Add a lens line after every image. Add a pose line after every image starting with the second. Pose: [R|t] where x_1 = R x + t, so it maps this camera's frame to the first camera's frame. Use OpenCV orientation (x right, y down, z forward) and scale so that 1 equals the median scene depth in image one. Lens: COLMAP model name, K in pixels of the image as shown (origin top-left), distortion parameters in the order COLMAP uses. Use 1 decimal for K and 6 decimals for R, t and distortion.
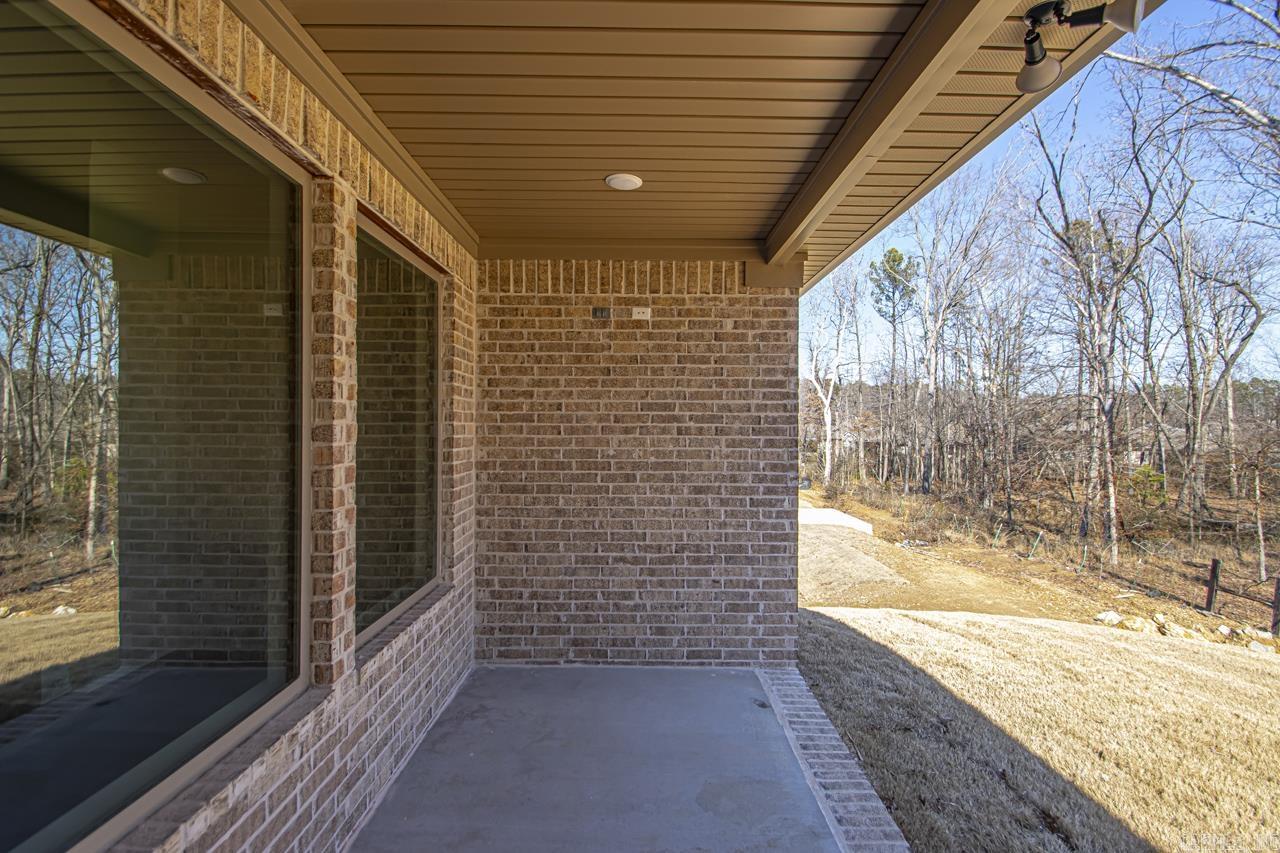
lens RADIAL K [[594.4, 0, 644.8], [0, 594.4, 419.4], [0, 0, 1]] dist [0.019559, -0.016229]
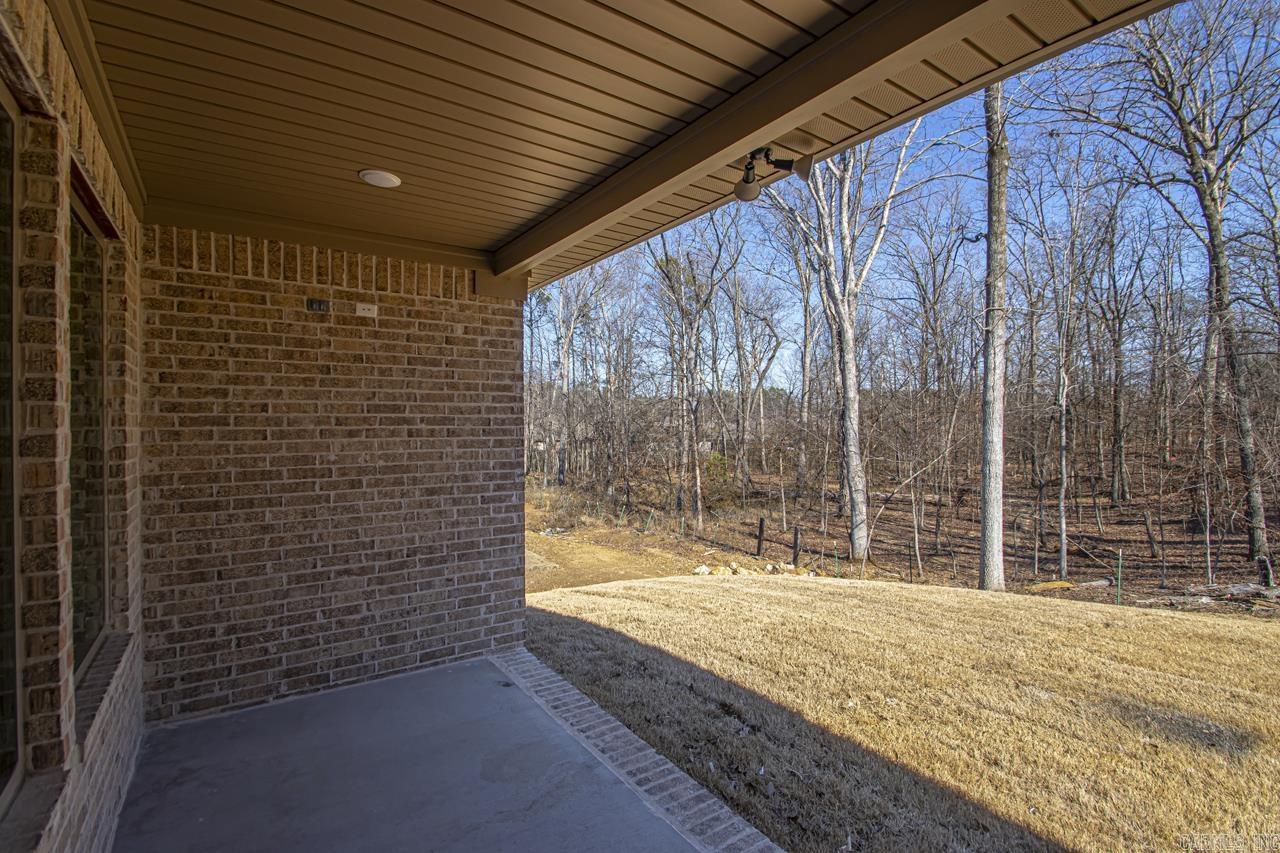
lens RADIAL K [[594.4, 0, 644.8], [0, 594.4, 419.4], [0, 0, 1]] dist [0.019559, -0.016229]
pose [[0.834570, -0.004573, 0.550883, -0.161227], [0.003165, 0.999989, 0.003507, -0.005860], [-0.550893, -0.001183, 0.834575, -0.037980]]
